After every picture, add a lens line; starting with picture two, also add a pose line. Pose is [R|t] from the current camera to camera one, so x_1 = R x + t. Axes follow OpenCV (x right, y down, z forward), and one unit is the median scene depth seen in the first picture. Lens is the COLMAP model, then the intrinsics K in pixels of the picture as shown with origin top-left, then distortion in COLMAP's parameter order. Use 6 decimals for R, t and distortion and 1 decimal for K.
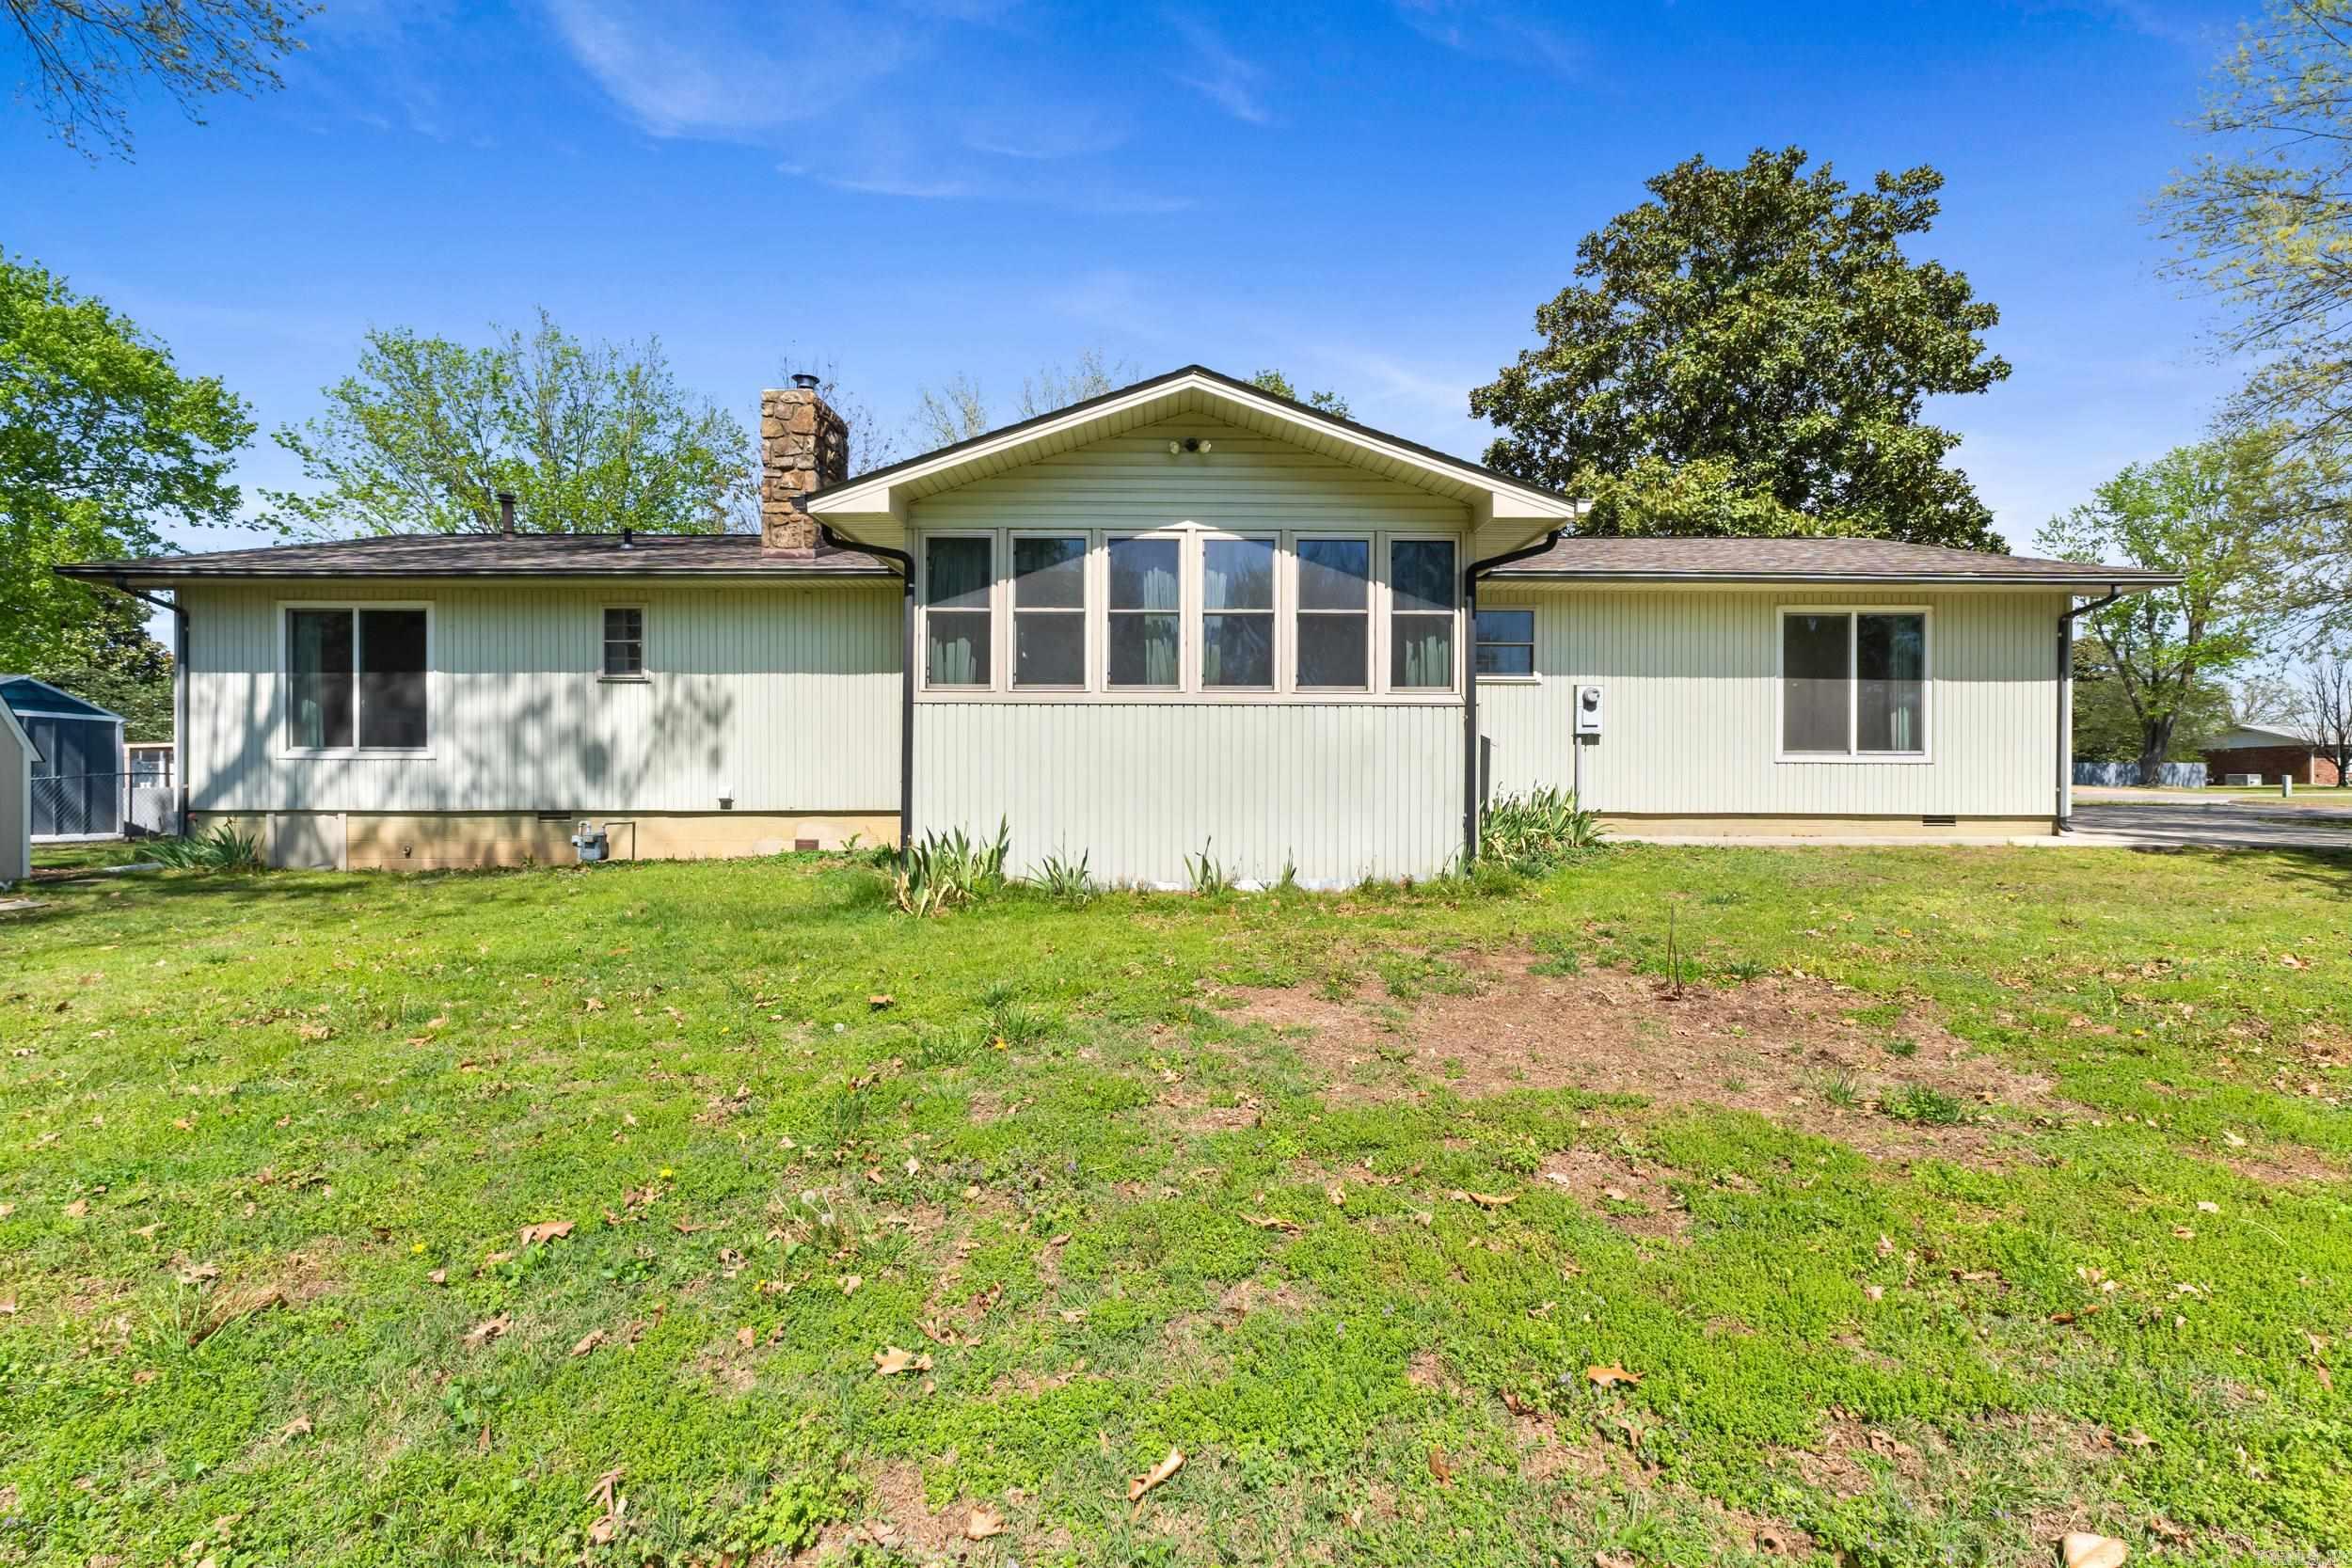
lens RADIAL K [[990.7, 0, 1174.8], [0, 990.7, 780.5], [0, 0, 1]] dist [0.002855, -0.000360]
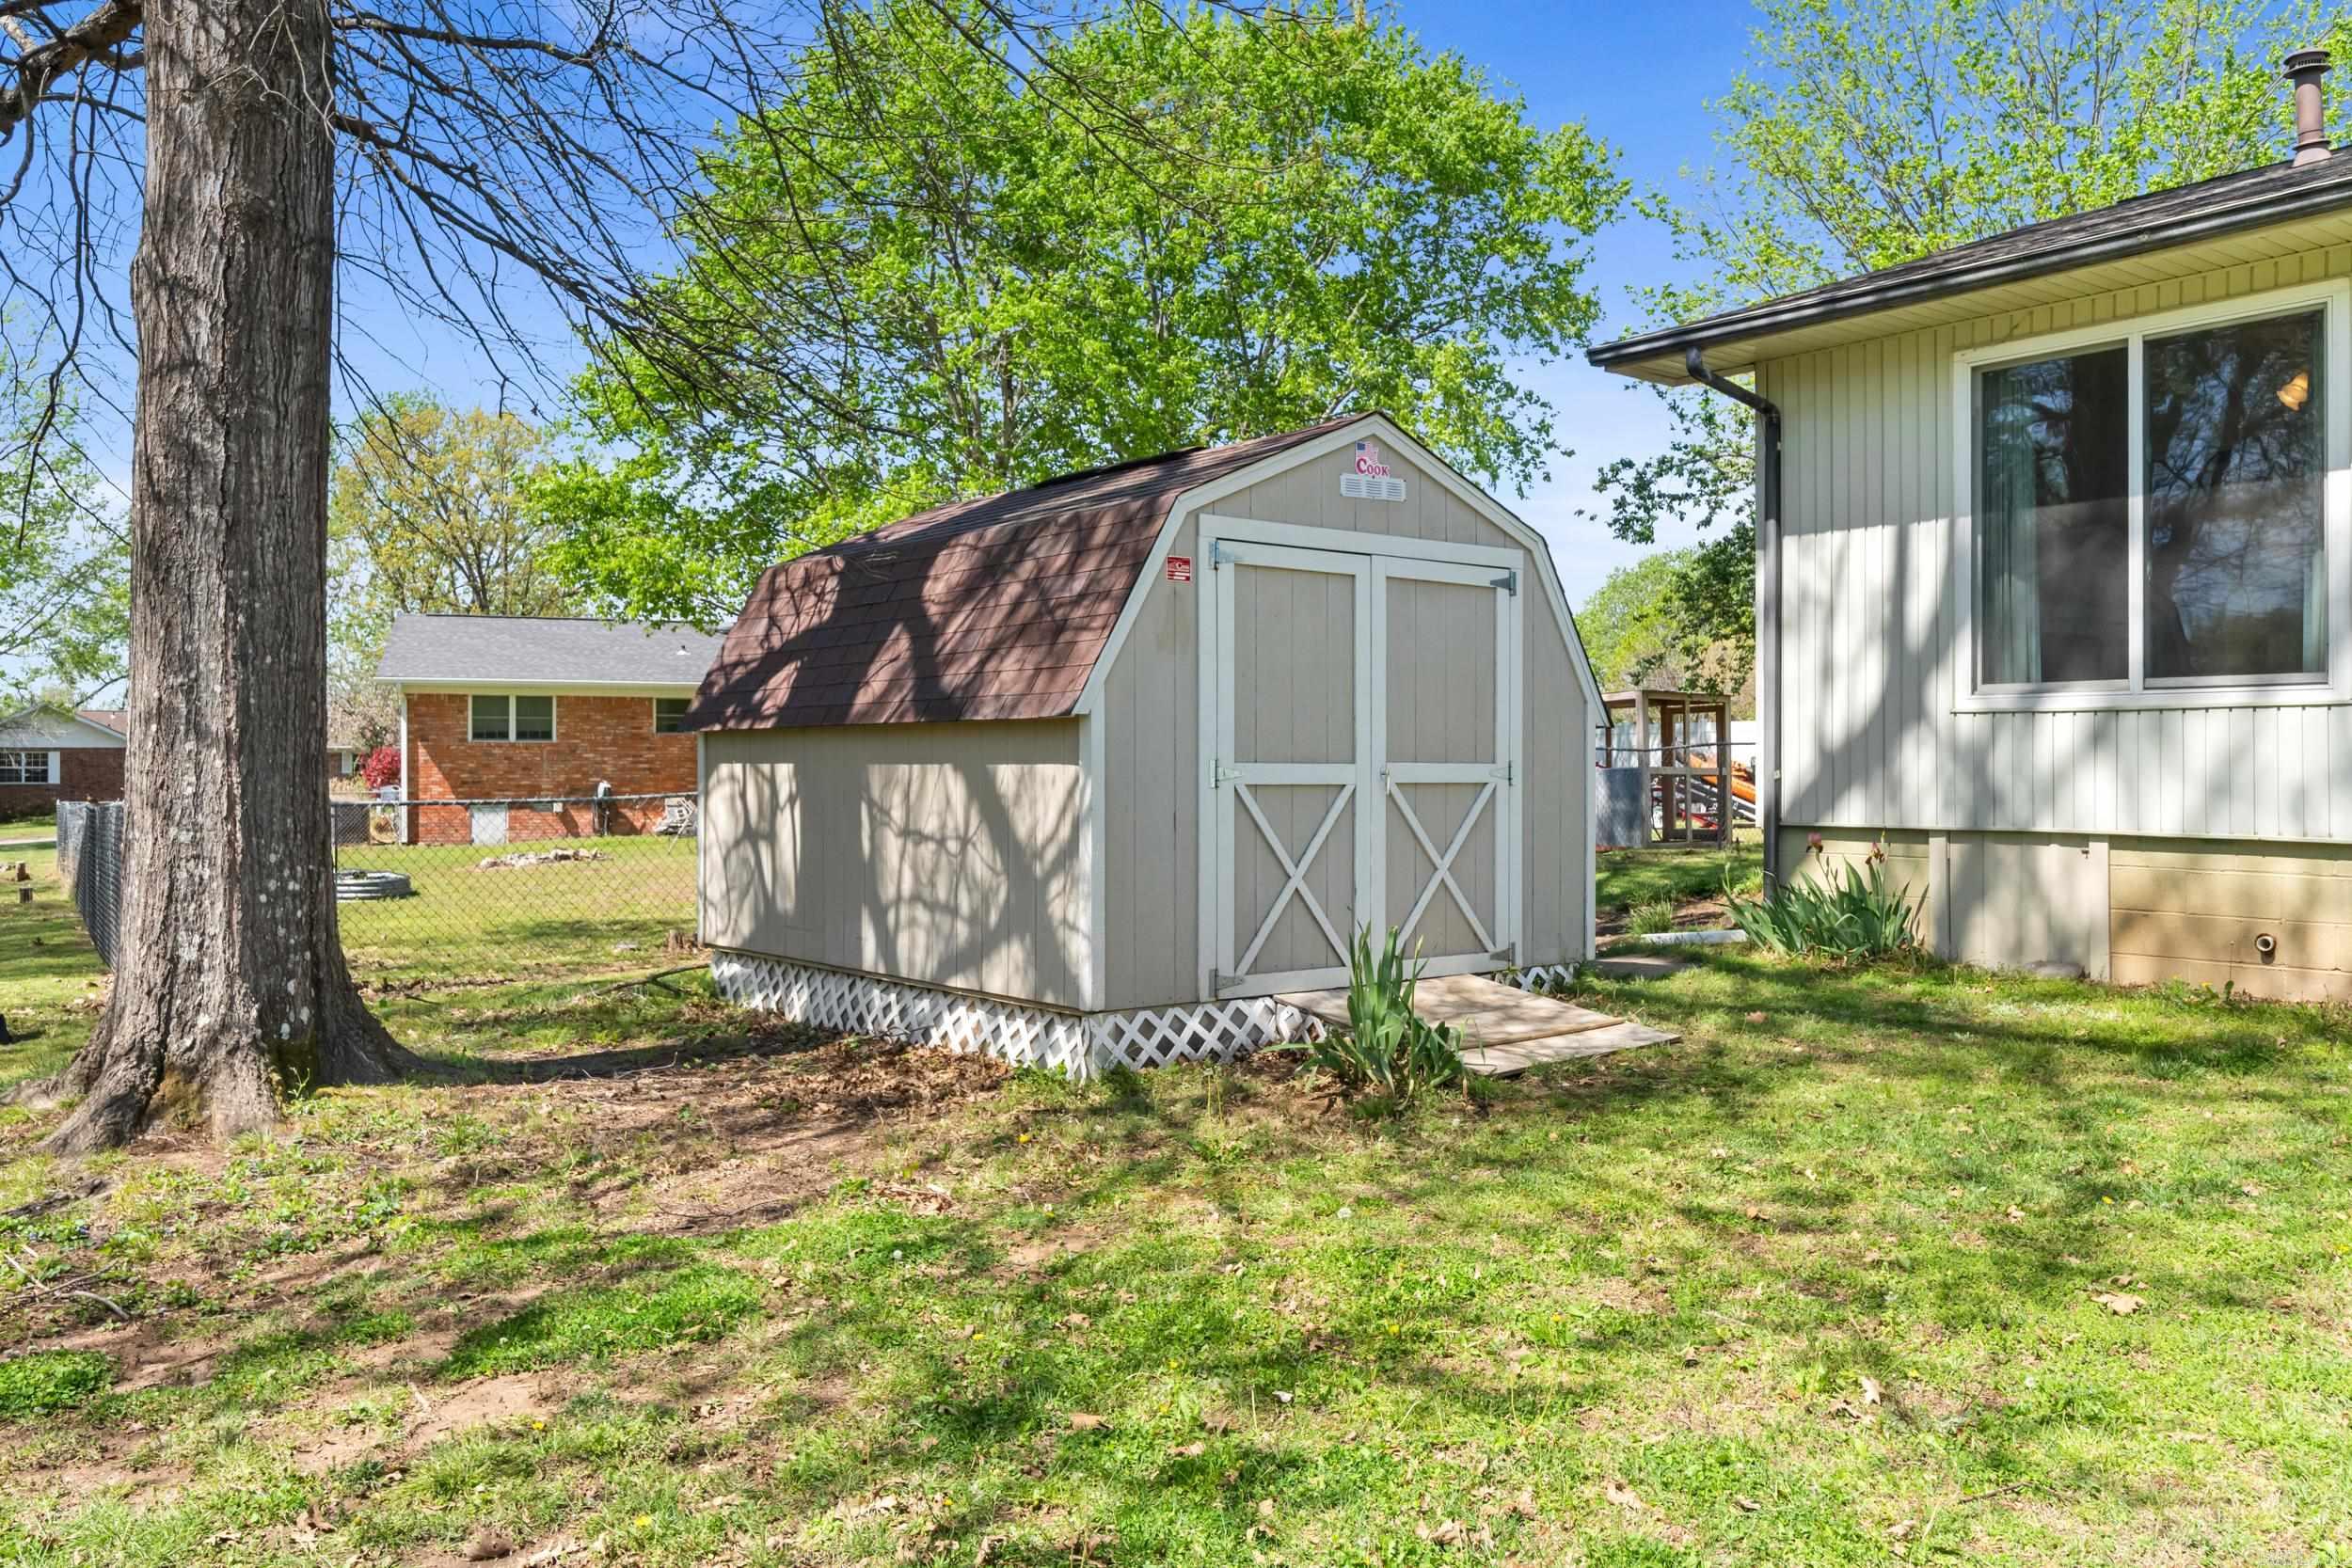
lens RADIAL K [[1803.6, 0, 1176.3], [0, 1803.6, 777.4], [0, 0, 1]] dist [-0.001929, 0.003516]
pose [[0.602373, 0.001854, -0.798213, -0.472373], [0.006797, 0.999949, 0.007452, -0.002111], [0.798186, -0.009914, 0.602330, 0.242782]]
